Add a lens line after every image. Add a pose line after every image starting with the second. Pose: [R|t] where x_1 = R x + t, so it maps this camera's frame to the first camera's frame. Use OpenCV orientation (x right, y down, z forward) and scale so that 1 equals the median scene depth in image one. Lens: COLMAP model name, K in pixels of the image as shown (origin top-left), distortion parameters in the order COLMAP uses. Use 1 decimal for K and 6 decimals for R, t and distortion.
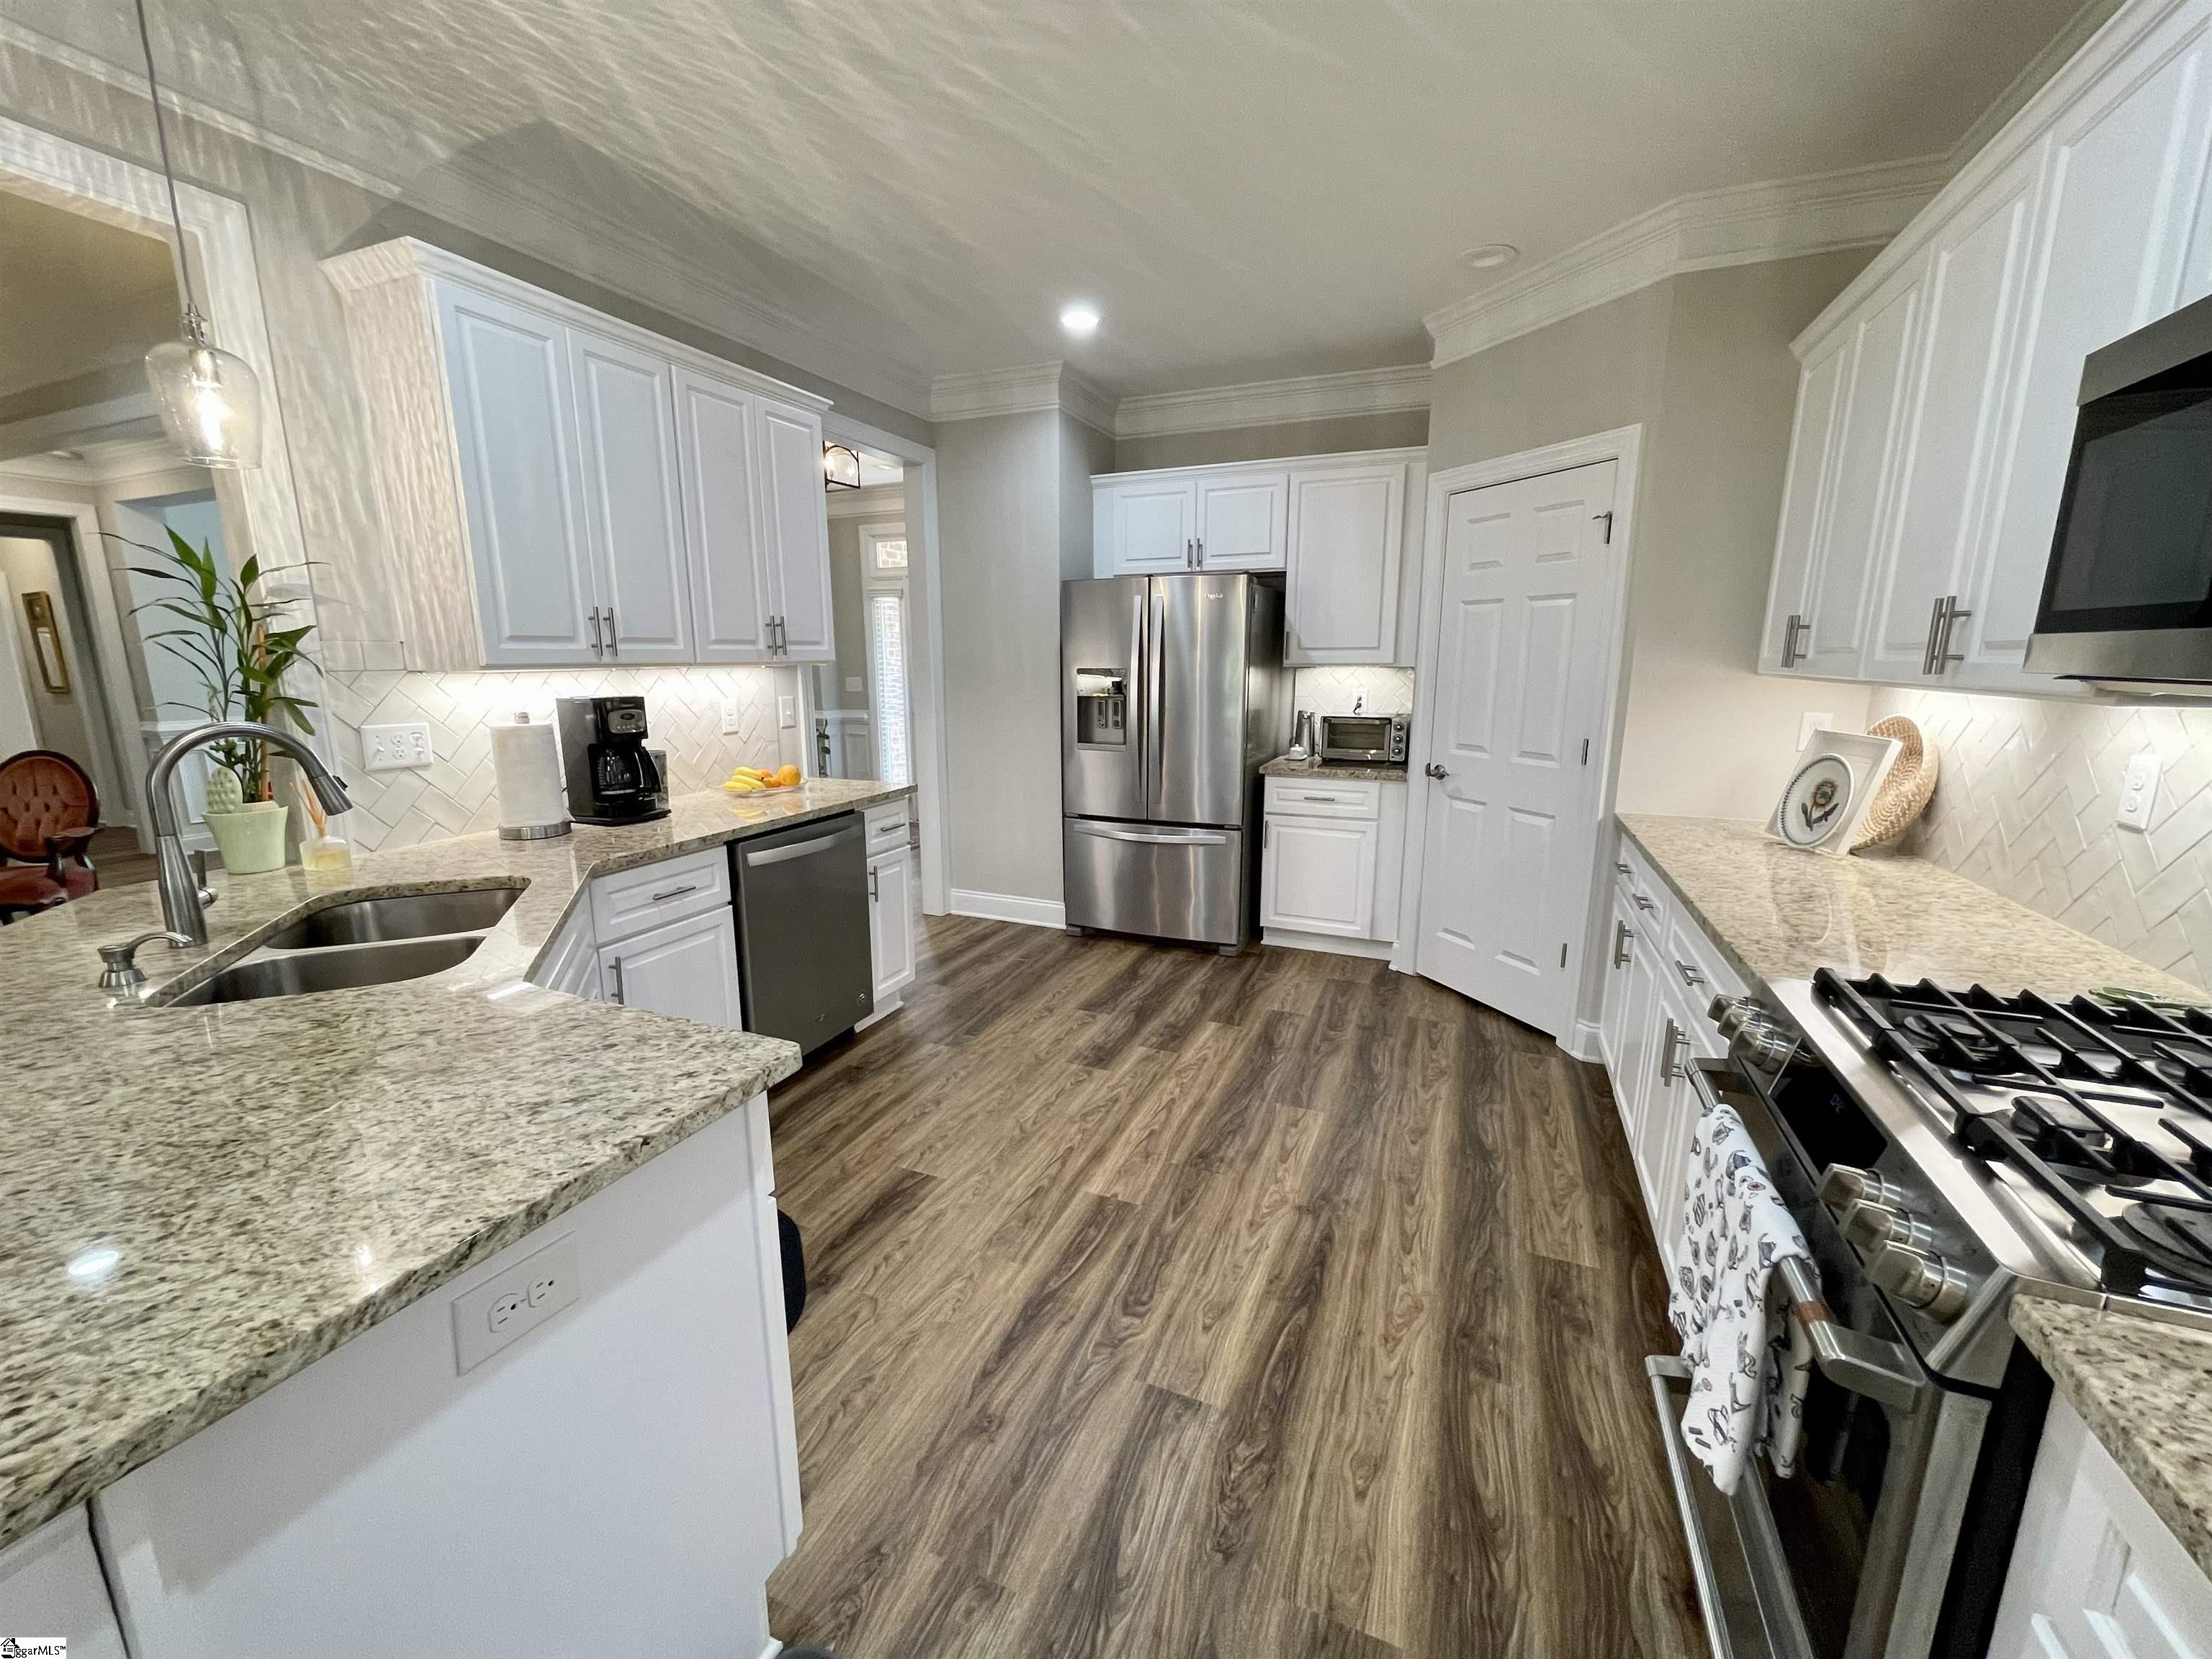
lens RADIAL K [[891.1, 0, 1101.8], [0, 891.1, 828.8], [0, 0, 1]] dist [-0.001187, -0.000052]
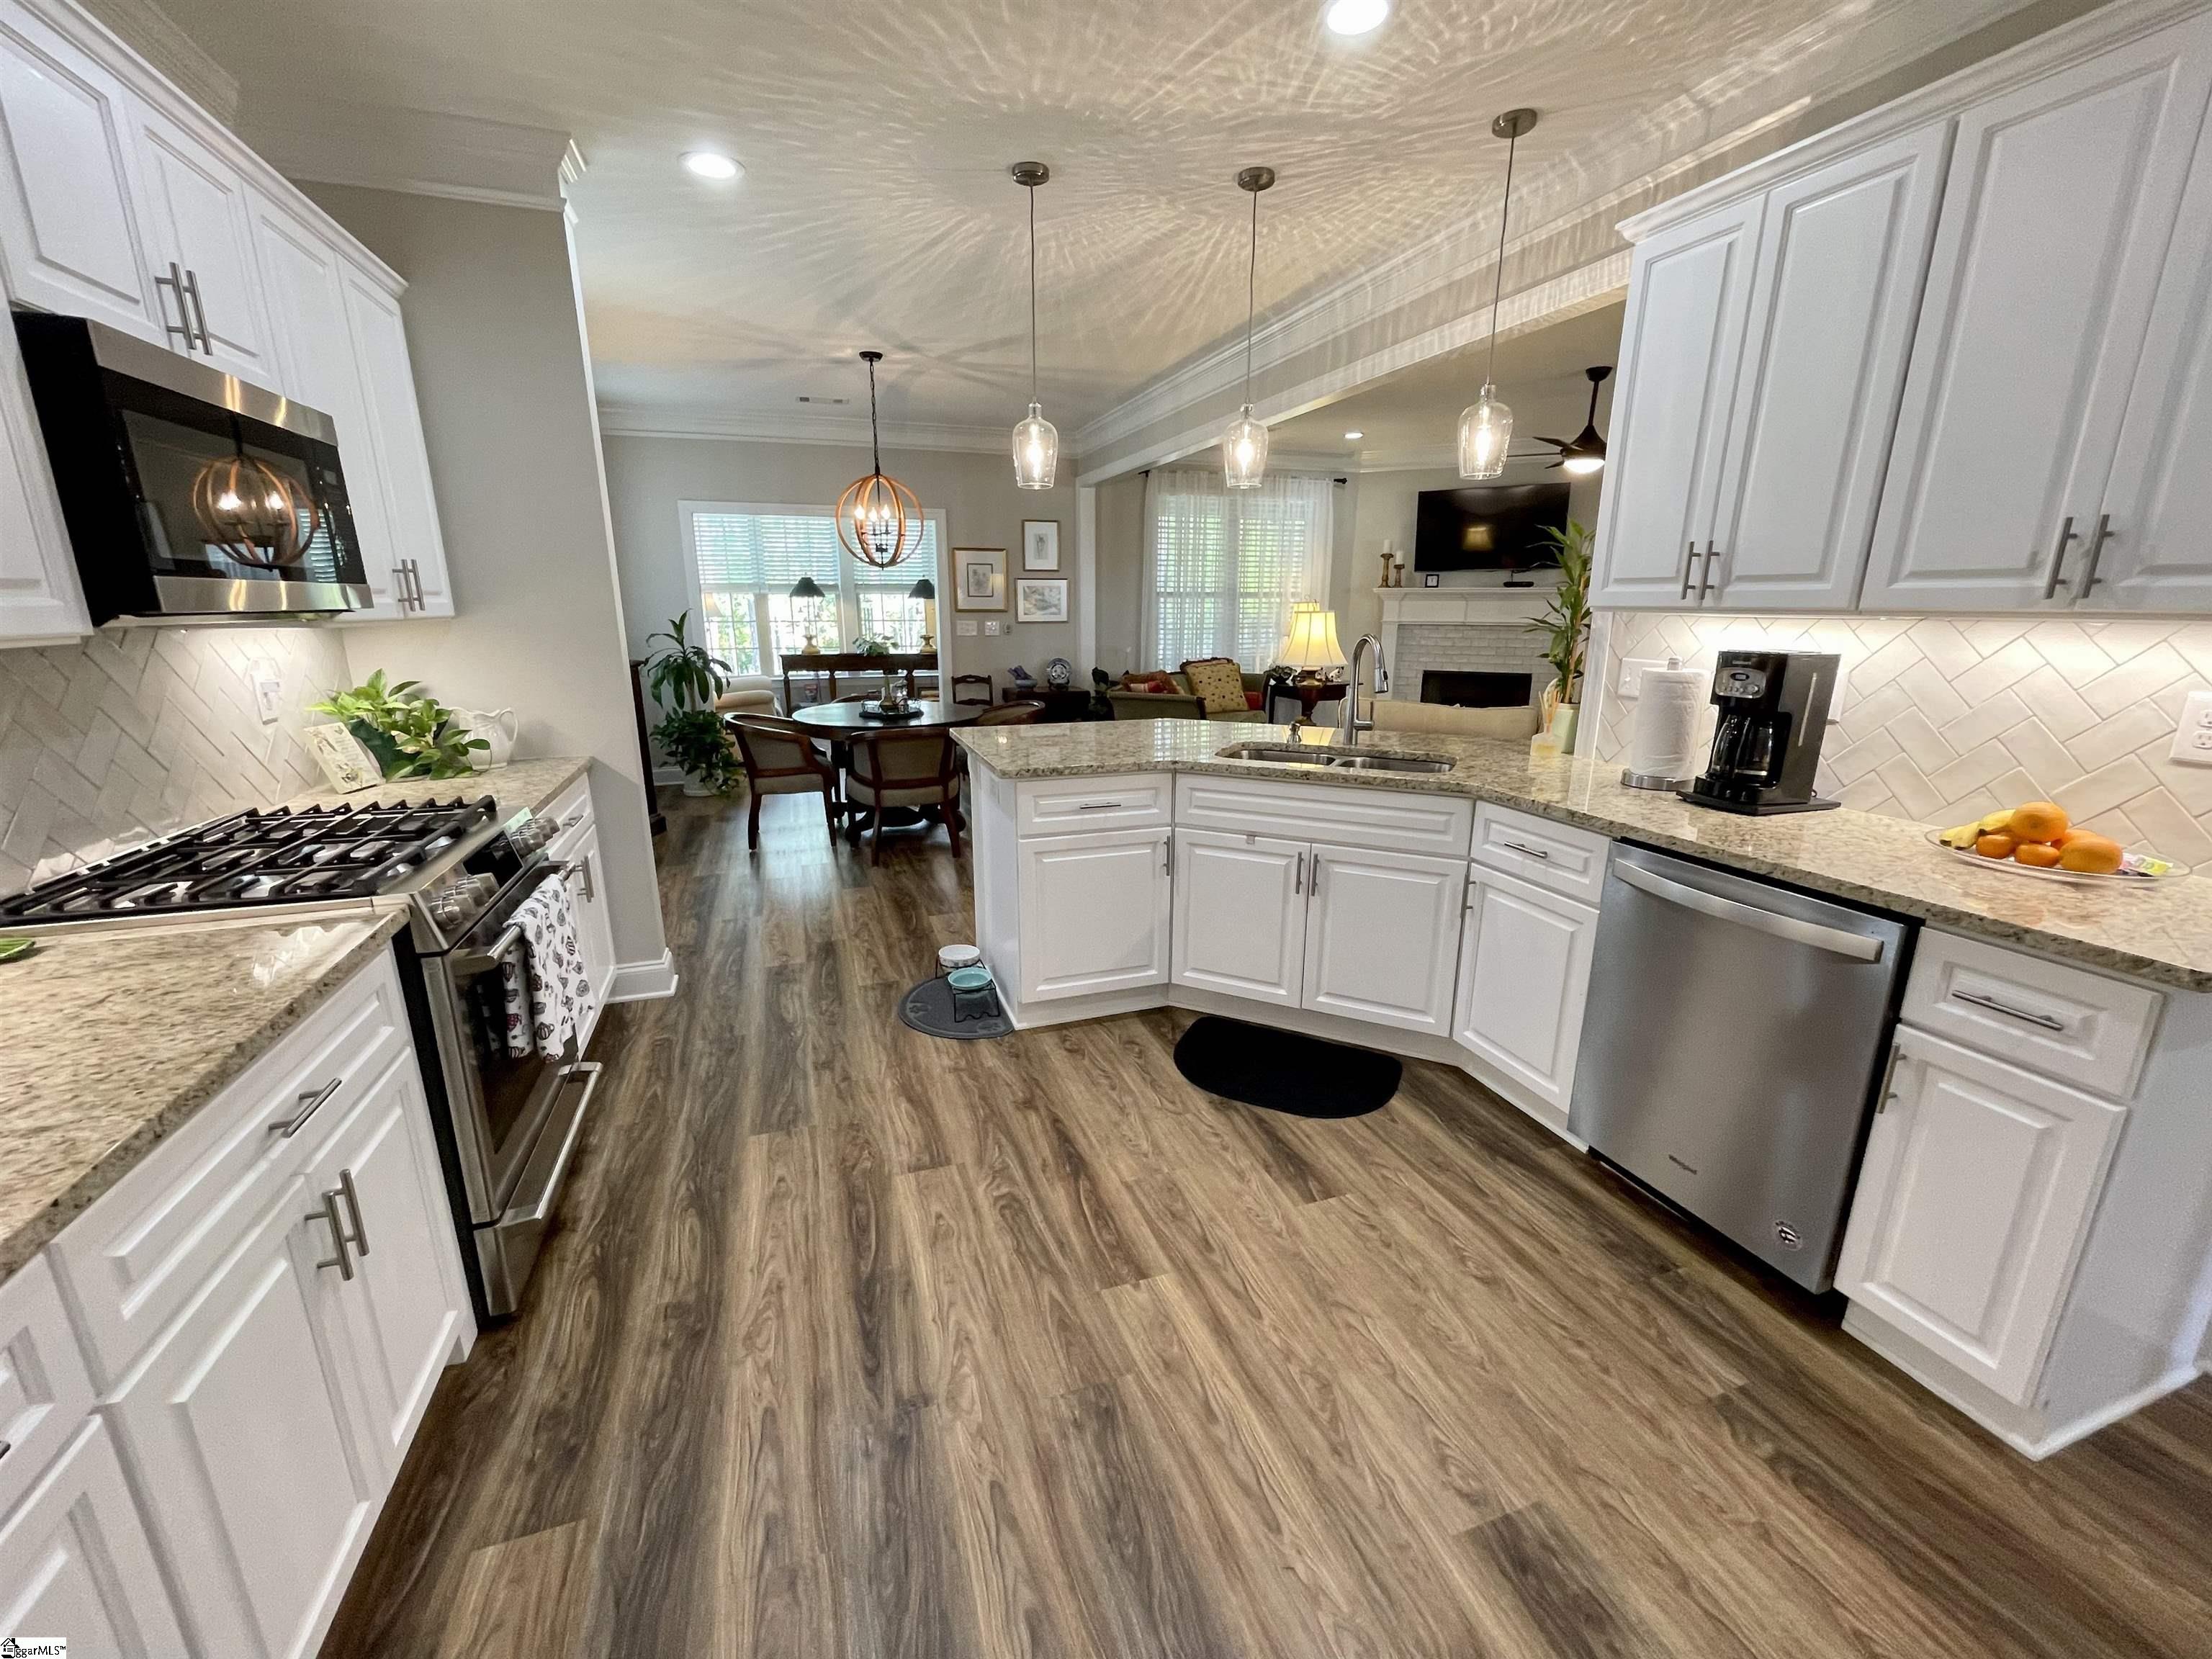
lens RADIAL K [[891.1, 0, 1104.4], [0, 891.1, 831.9], [0, 0, 1]] dist [-0.001187, -0.000052]
pose [[-0.742372, 0.170253, -0.647995, 0.501811], [-0.128026, 0.913305, 0.386632, -0.274043], [0.657642, 0.369985, -0.656215, 1.406159]]
